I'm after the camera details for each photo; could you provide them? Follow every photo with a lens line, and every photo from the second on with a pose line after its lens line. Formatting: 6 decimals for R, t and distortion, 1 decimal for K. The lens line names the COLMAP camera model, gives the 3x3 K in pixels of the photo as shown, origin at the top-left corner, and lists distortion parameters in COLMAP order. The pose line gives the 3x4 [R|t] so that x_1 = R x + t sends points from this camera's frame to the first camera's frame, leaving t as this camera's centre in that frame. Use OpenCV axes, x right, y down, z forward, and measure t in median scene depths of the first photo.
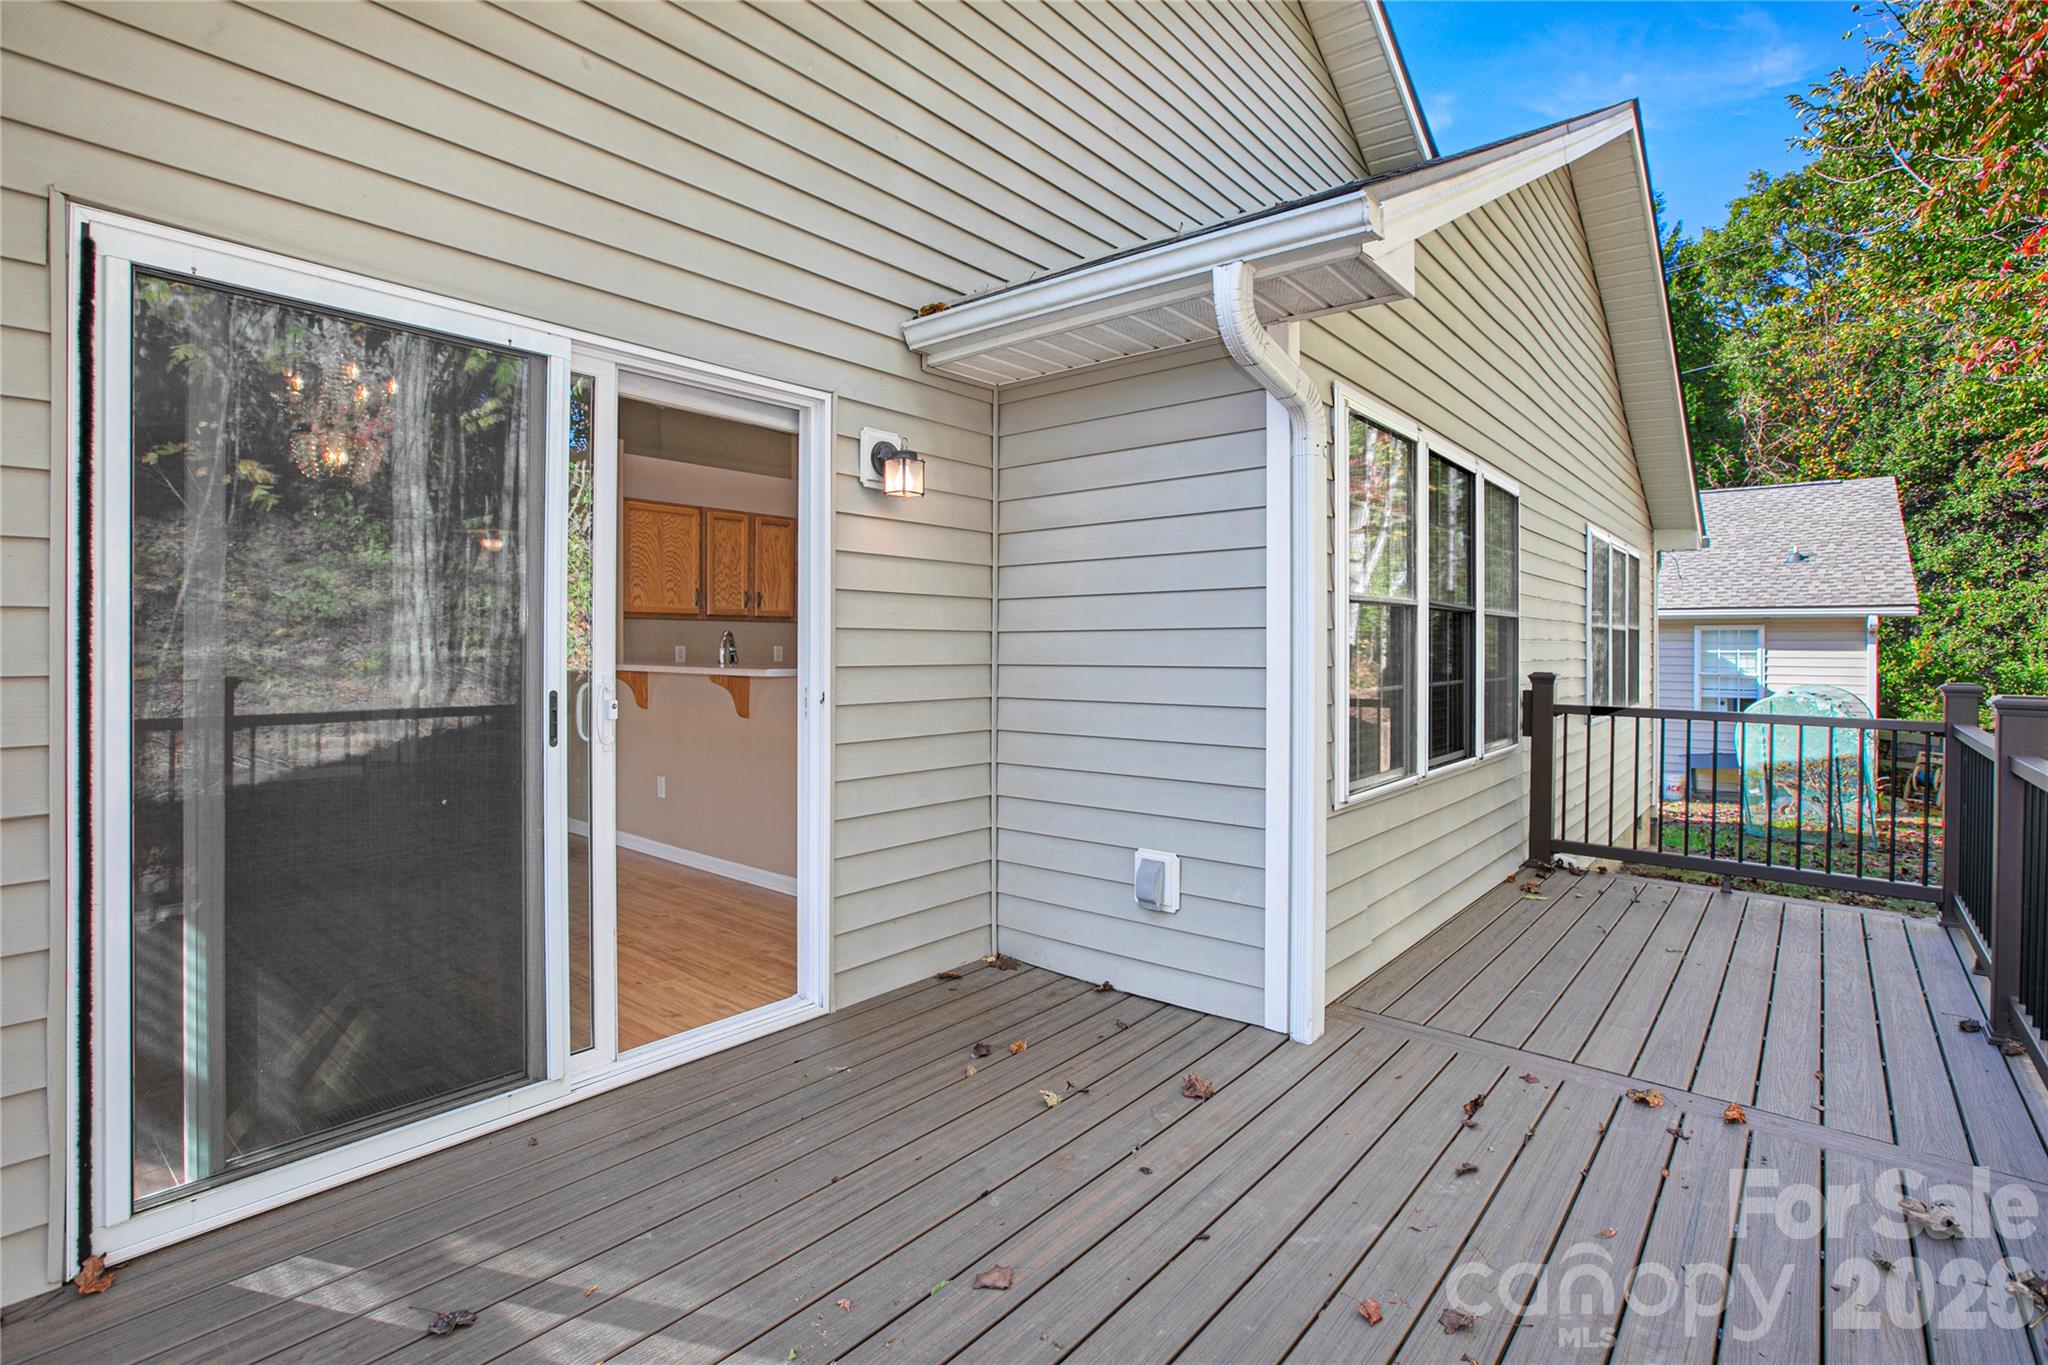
lens RADIAL K [[981.5, 0, 1016.1], [0, 981.5, 659.5], [0, 0, 1]] dist [-0.052392, 0.019232]
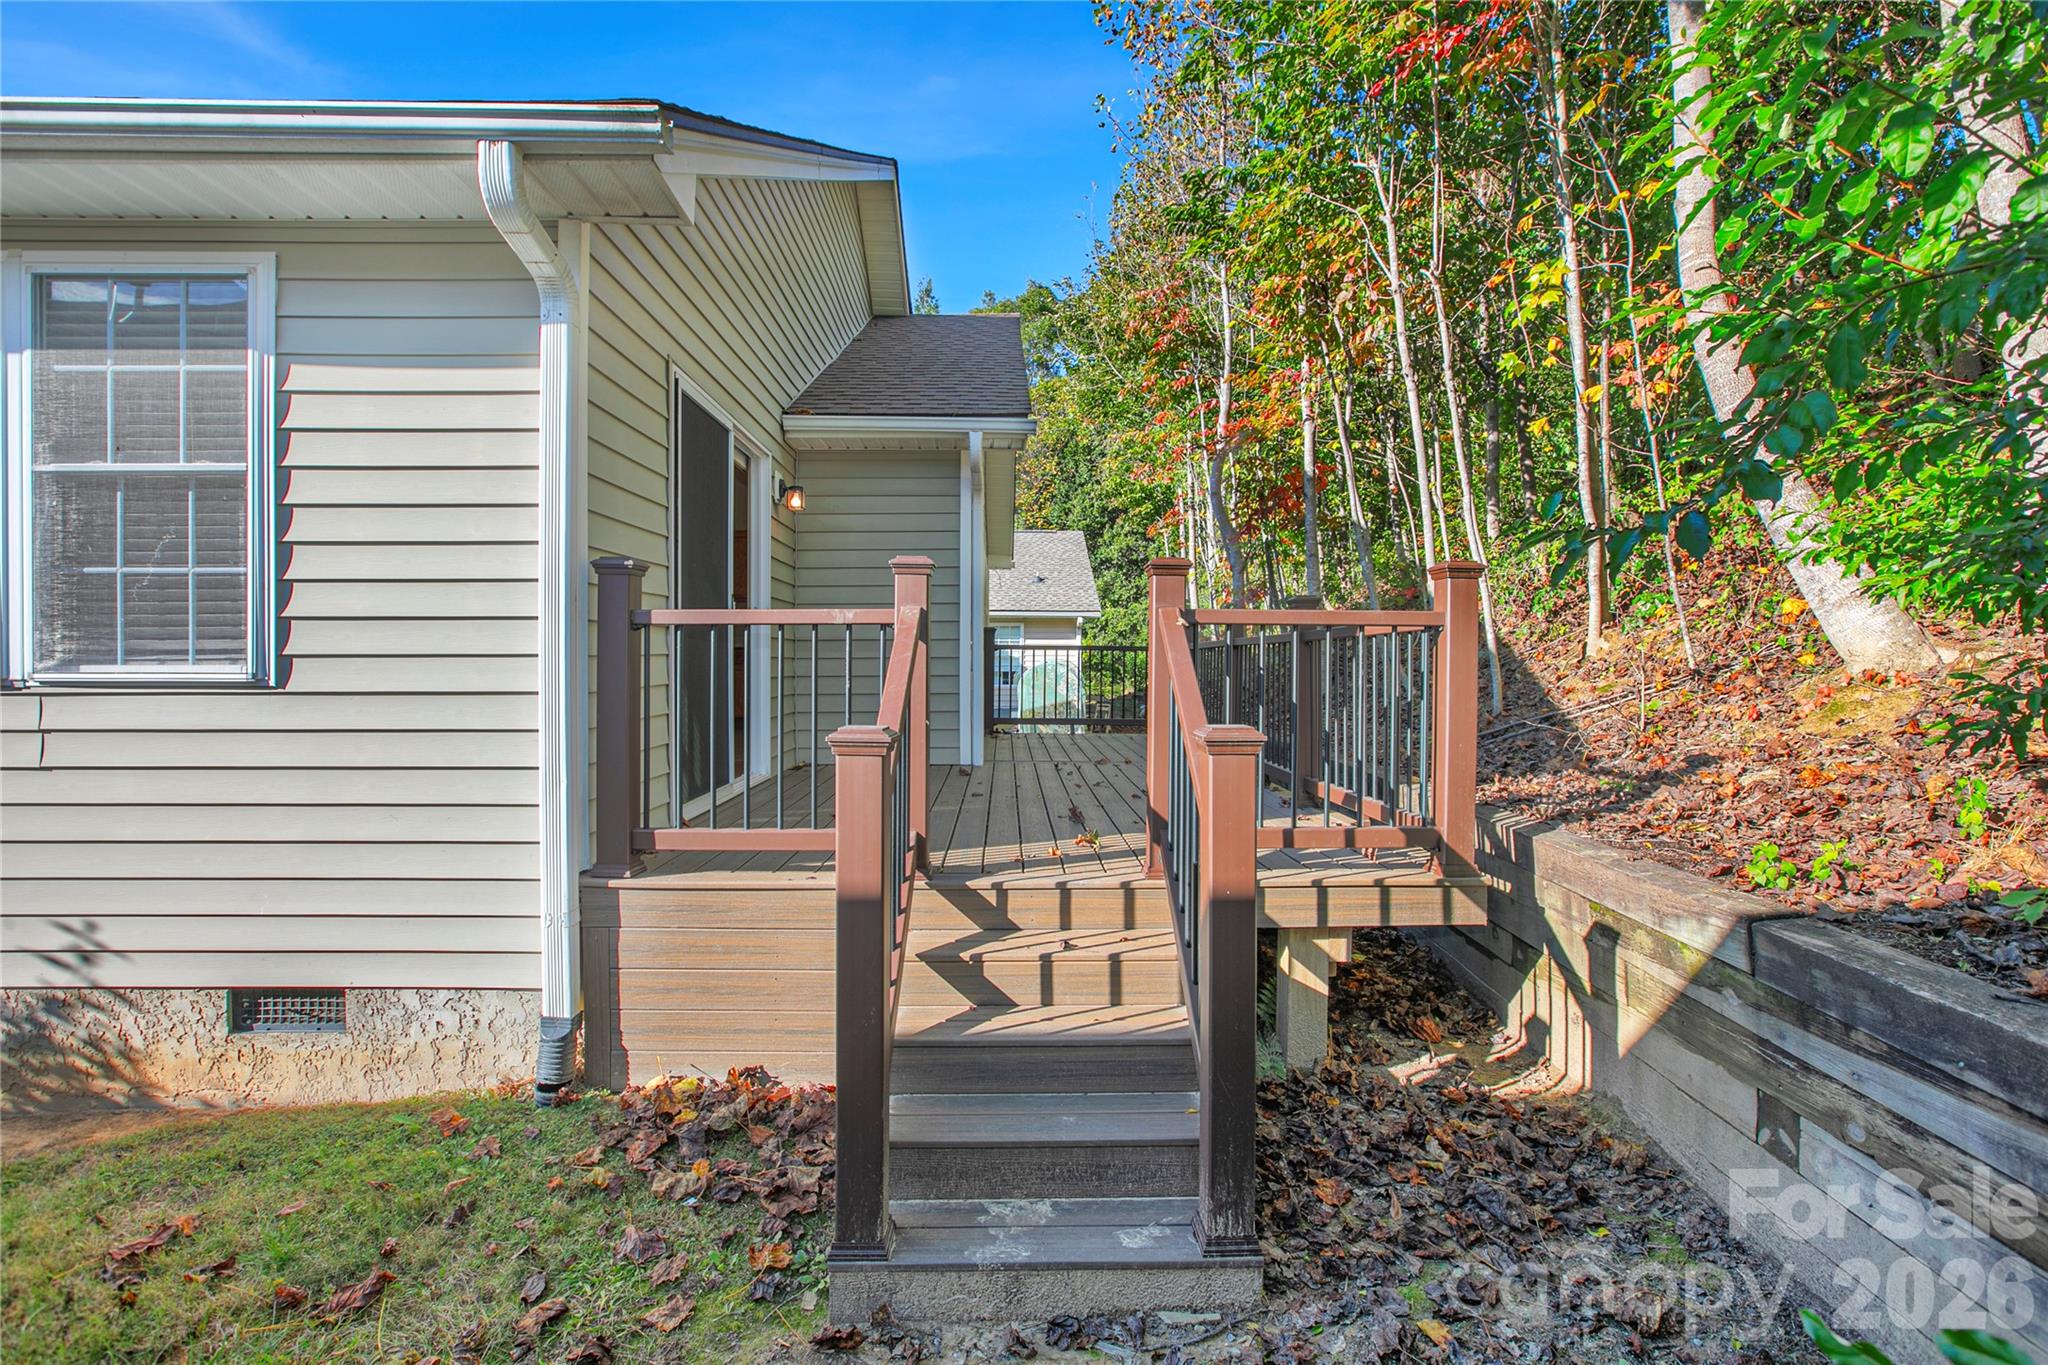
lens RADIAL K [[981.5, 0, 1016.1], [0, 981.5, 659.5], [0, 0, 1]] dist [-0.052392, 0.019232]
pose [[0.757162, 0.003587, 0.653217, -0.150597], [0.000518, 0.999981, -0.006092, 0.019949], [-0.653227, 0.004951, 0.757146, -0.104433]]
